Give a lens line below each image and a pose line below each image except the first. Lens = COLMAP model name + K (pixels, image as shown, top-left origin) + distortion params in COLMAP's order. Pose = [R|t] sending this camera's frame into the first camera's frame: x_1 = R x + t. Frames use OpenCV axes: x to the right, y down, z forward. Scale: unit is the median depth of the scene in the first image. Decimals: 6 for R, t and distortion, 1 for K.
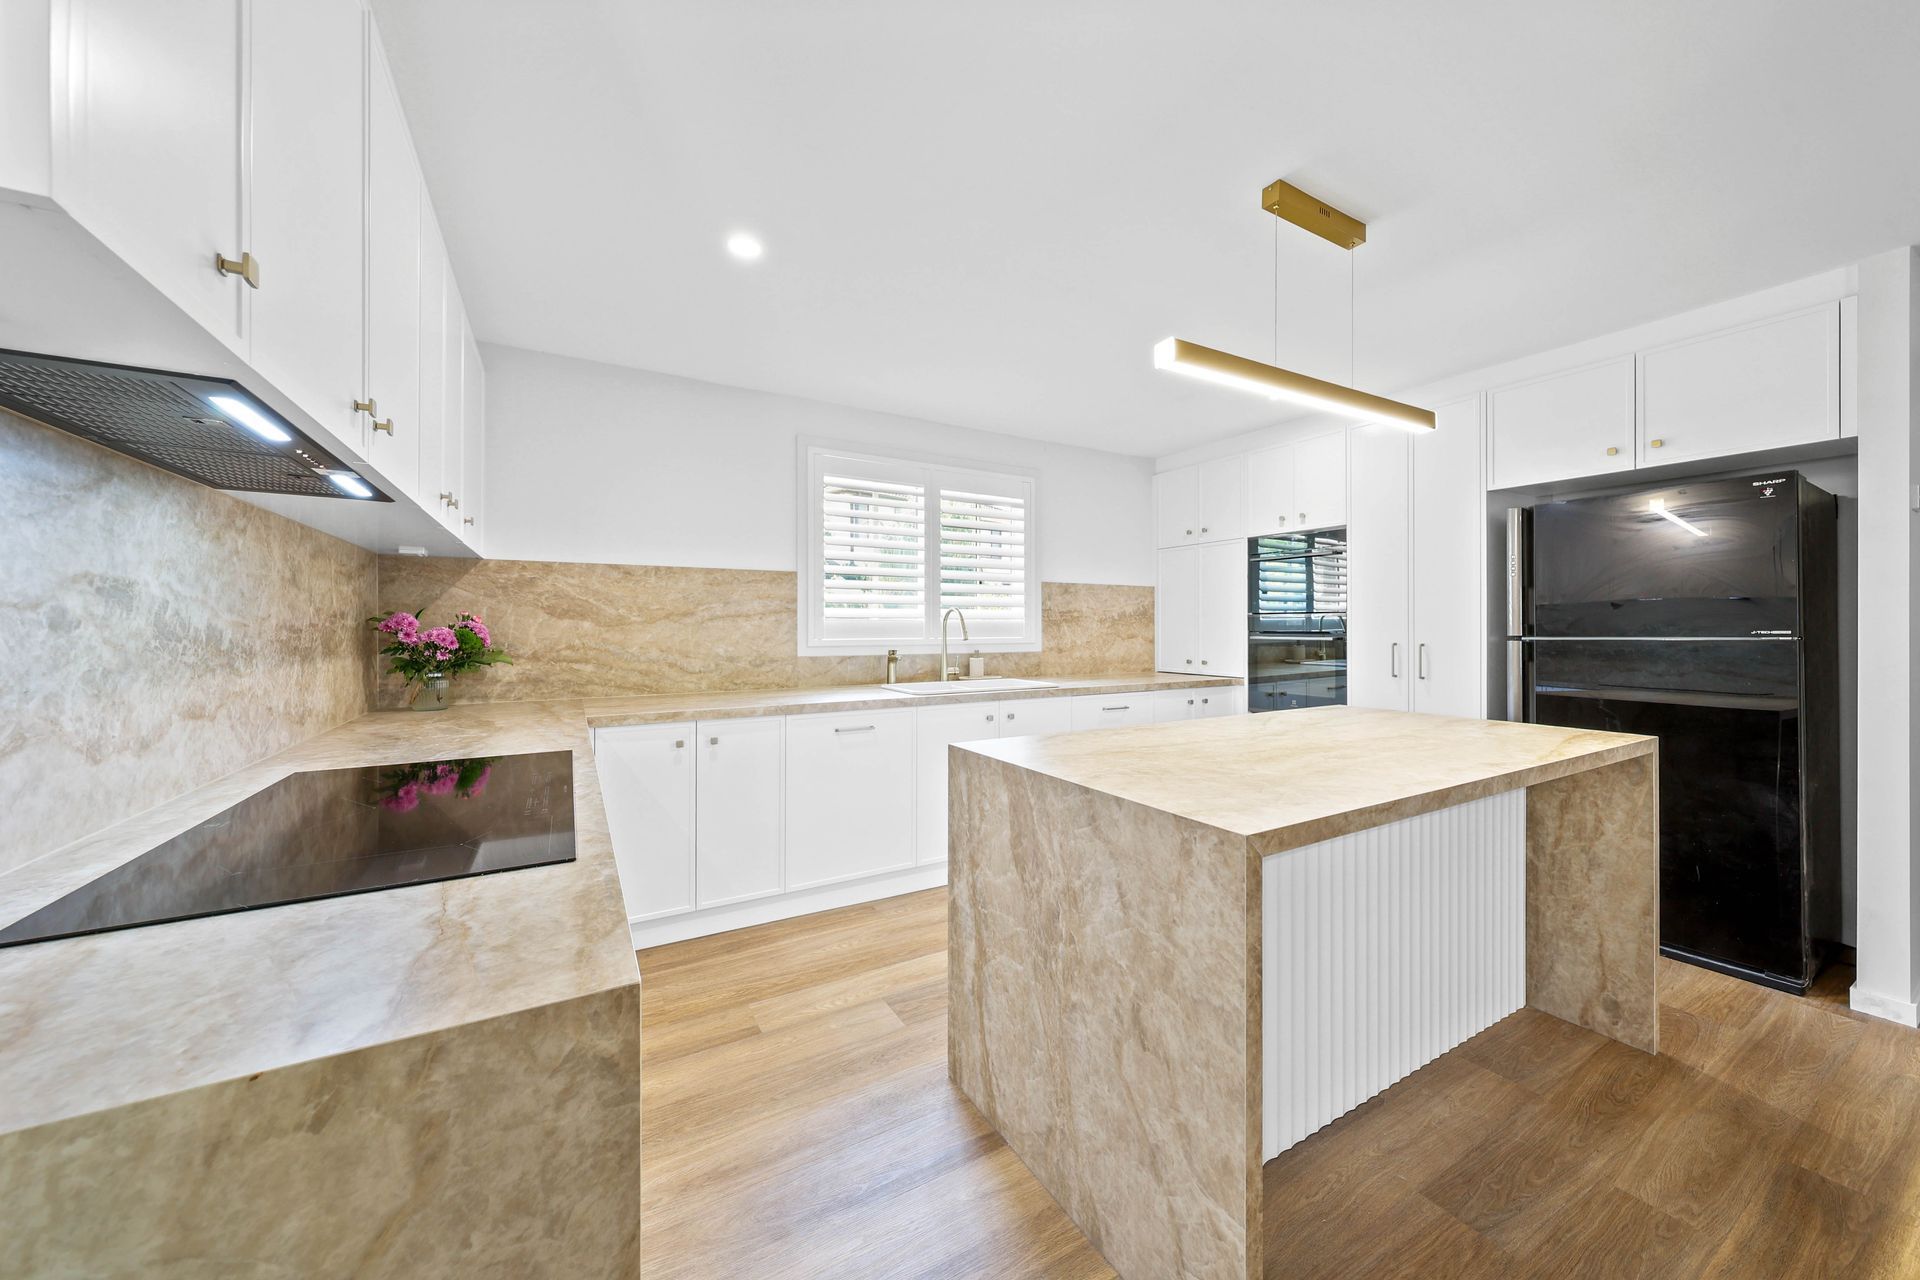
lens RADIAL K [[672.5, 0, 953.9], [0, 672.5, 627.6], [0, 0, 1]] dist [0.002086, -0.000067]
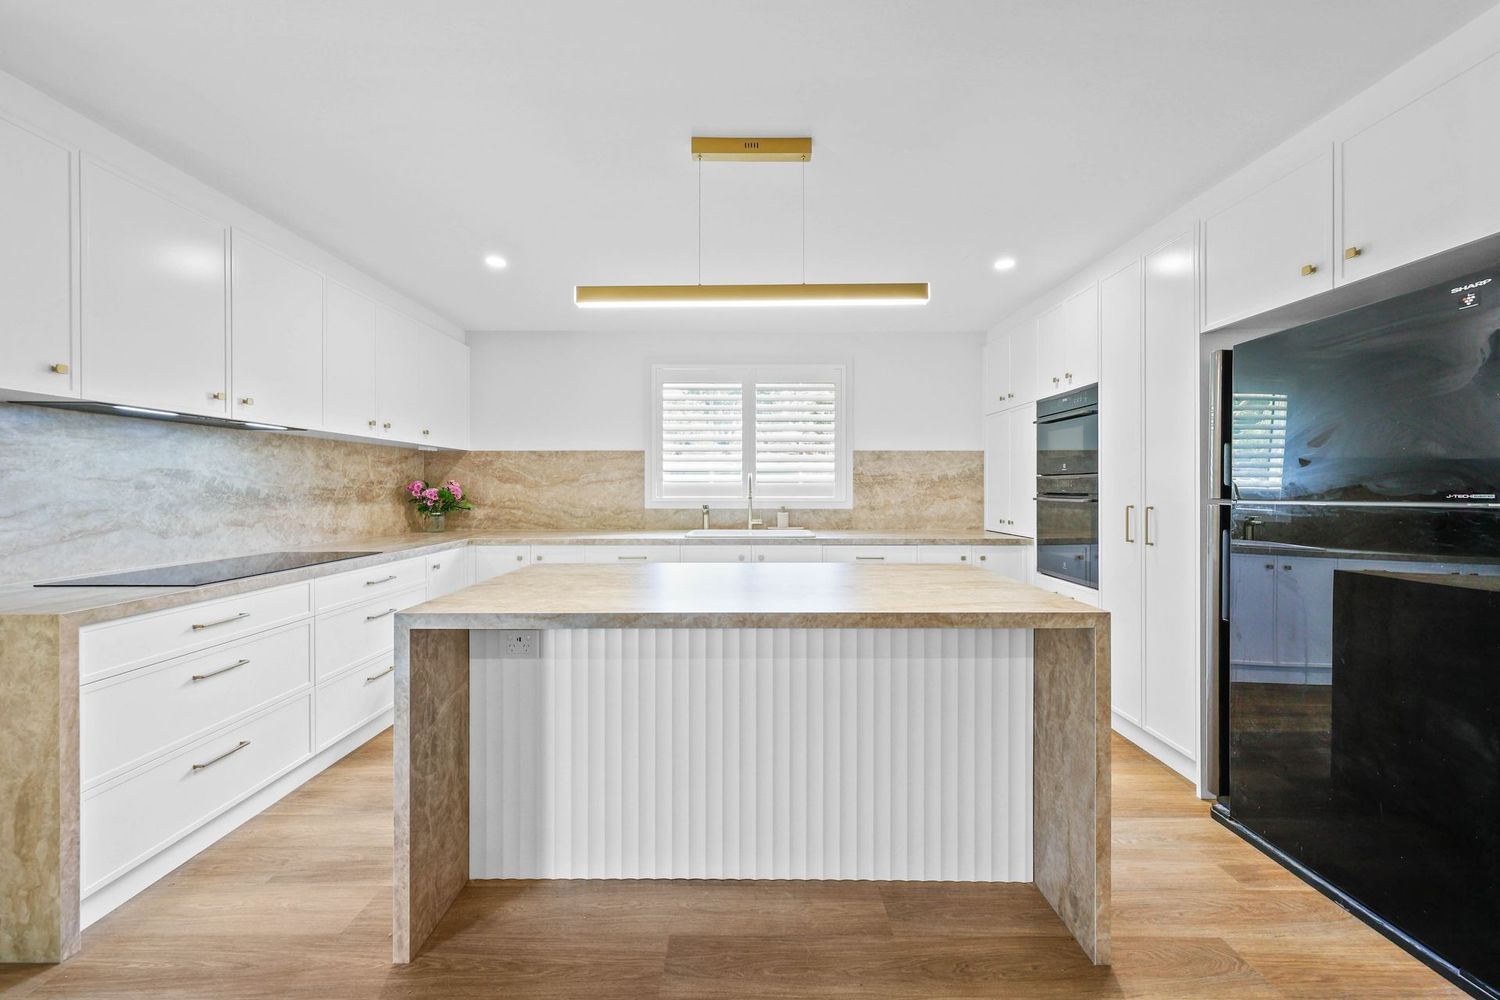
lens RADIAL K [[546.4, 0, 749.7], [0, 546.4, 490.7], [0, 0, 1]] dist [0.002590, -0.000092]
pose [[0.868264, 0.002597, -0.496096, 0.628352], [-0.000988, 0.999993, 0.003504, -0.000131], [0.496102, -0.002552, 0.868260, 0.087794]]
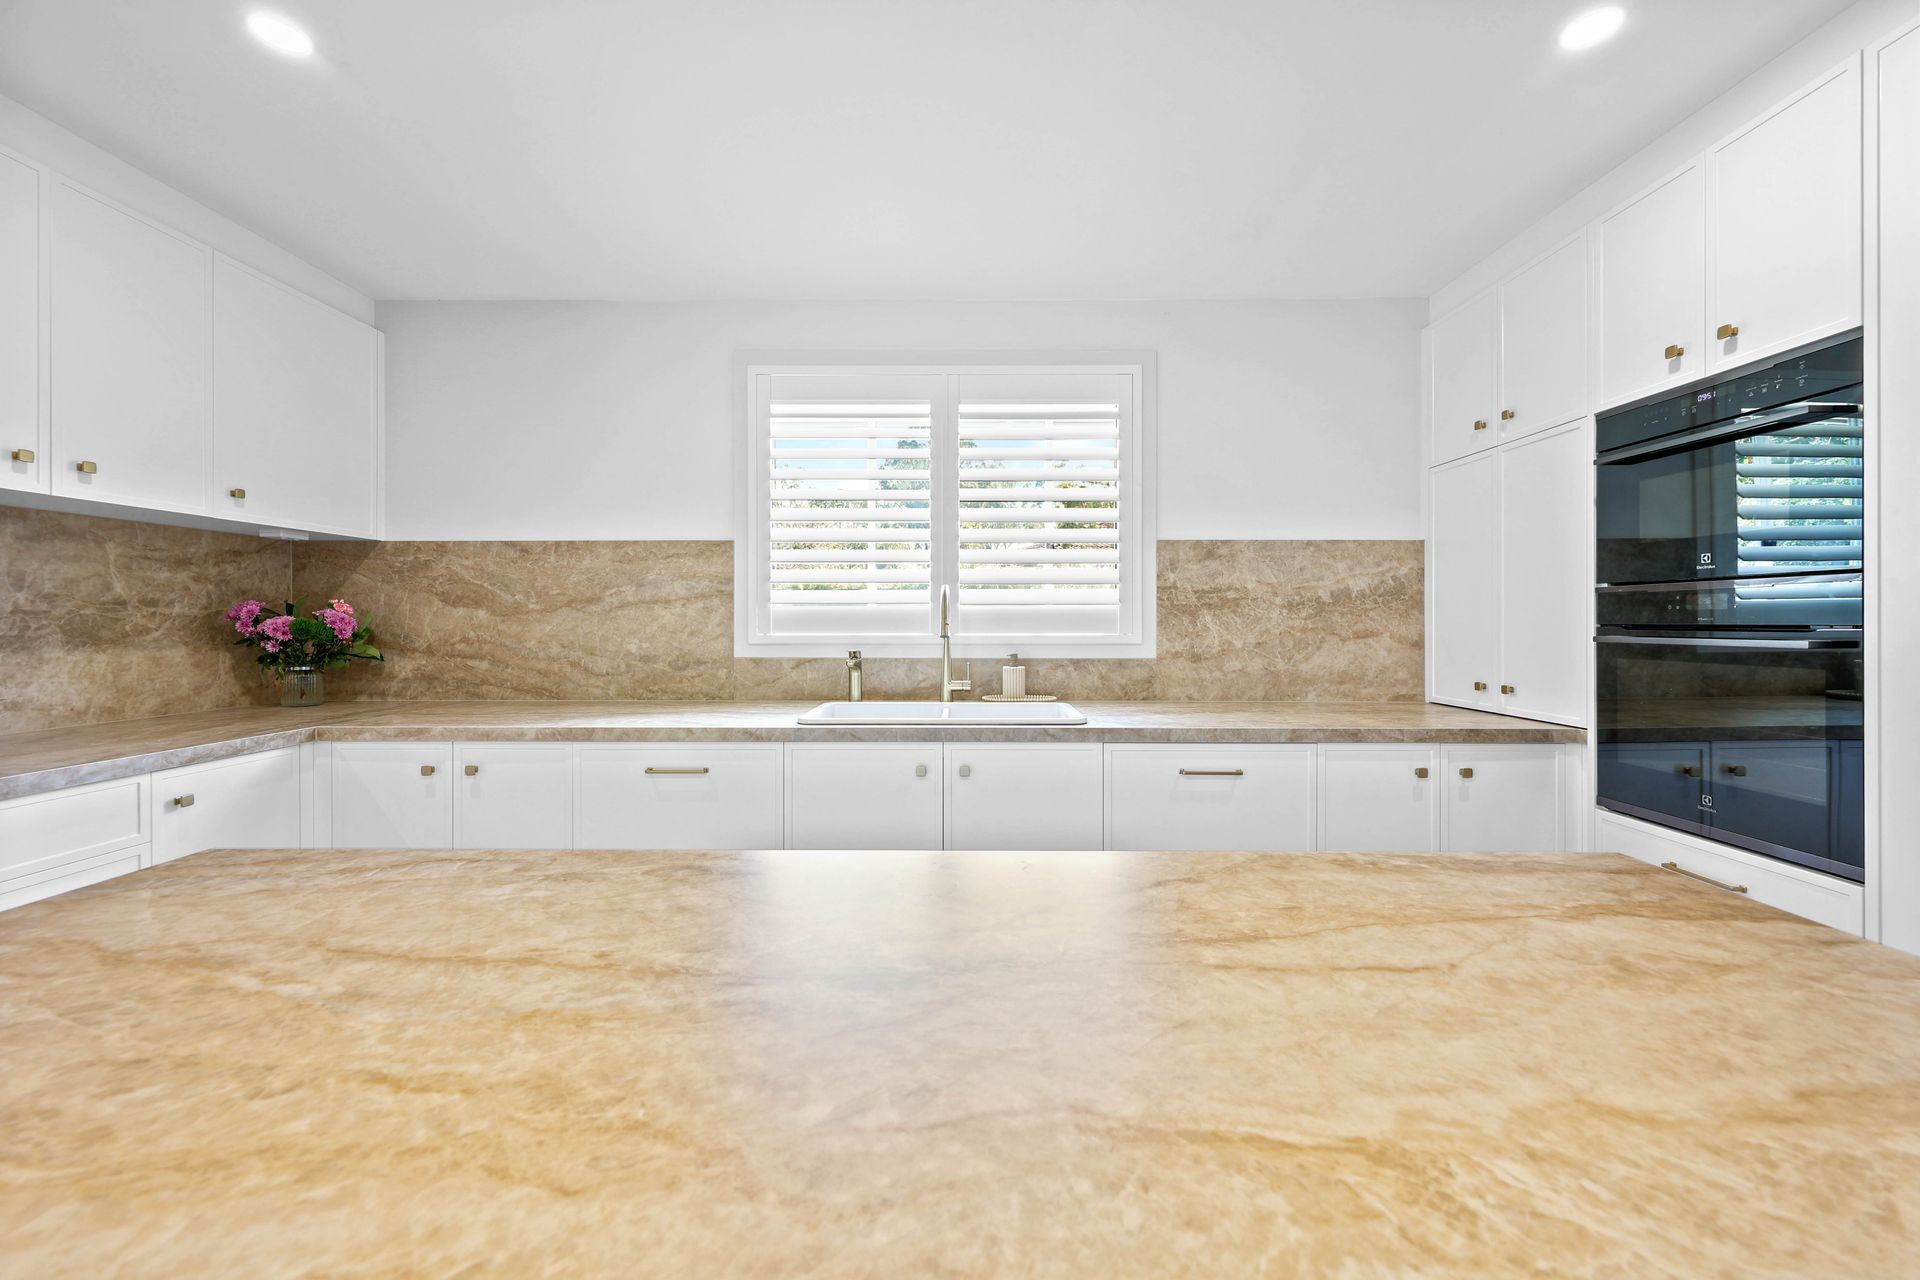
lens RADIAL K [[744.0, 0, 959.4], [0, 744.0, 623.8], [0, 0, 1]] dist [0.001184, 0.000248]
pose [[0.861586, 0.001479, -0.507609, 0.433151], [-0.001013, 0.999999, 0.001195, 0.006385], [0.507610, -0.000516, 0.861587, 0.485347]]
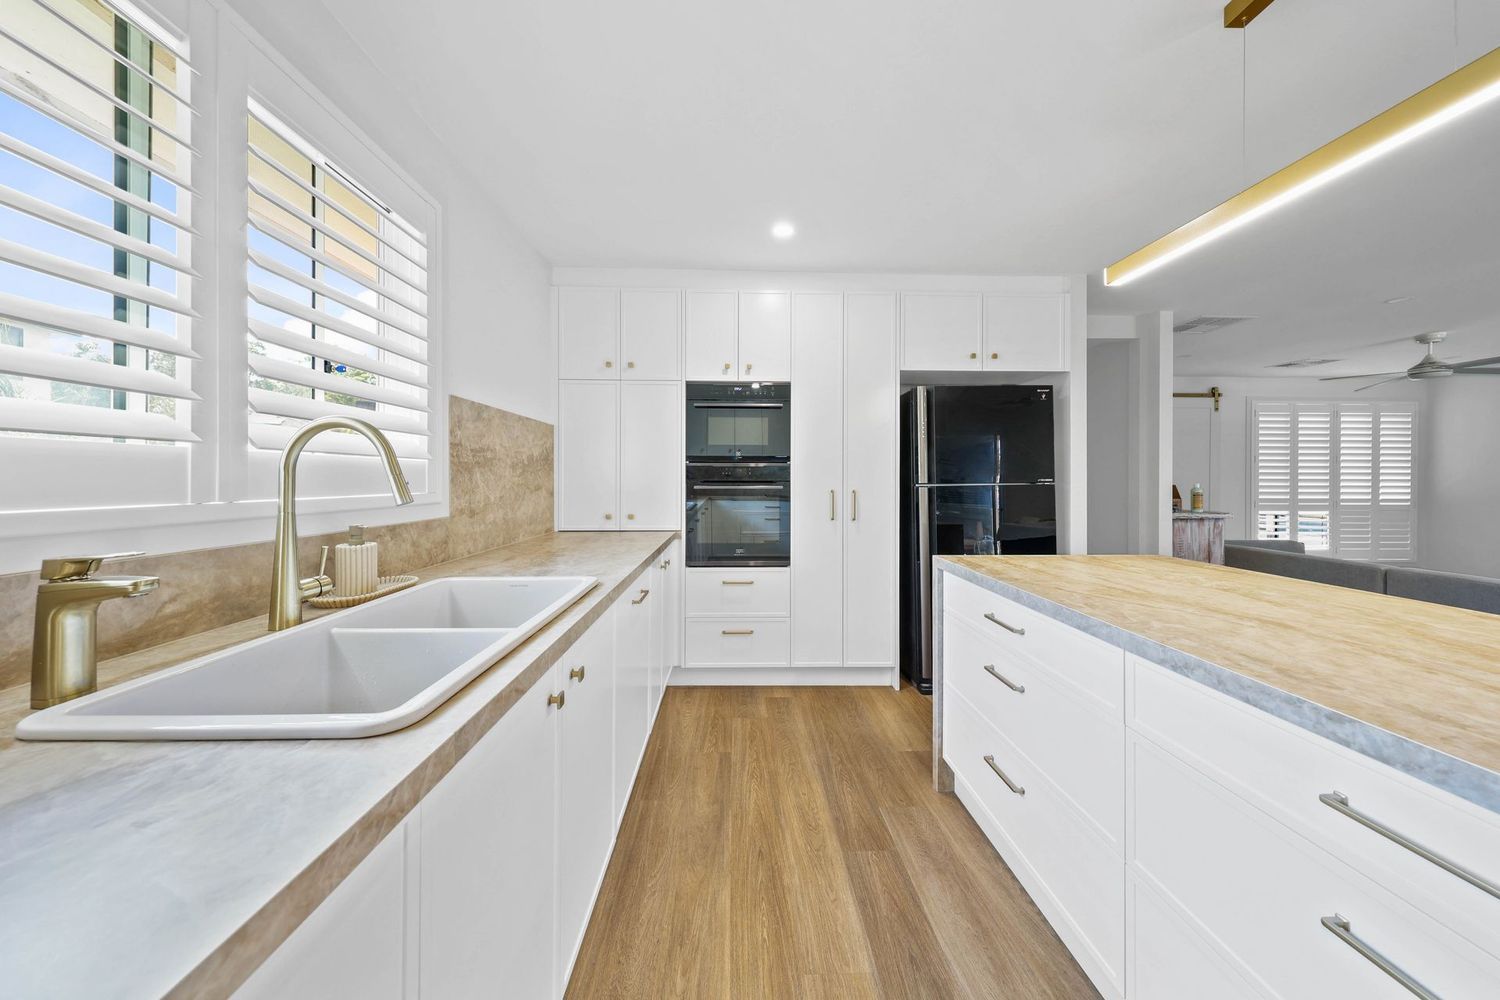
lens RADIAL K [[484.9, 0, 746.1], [0, 484.9, 477.7], [0, 0, 1]] dist [0.001235, -0.000012]
pose [[0.479347, 0.004296, 0.877615, -0.152316], [-0.000891, 0.999990, -0.004408, 0.005497], [-0.877625, 0.001331, 0.479346, 0.806231]]
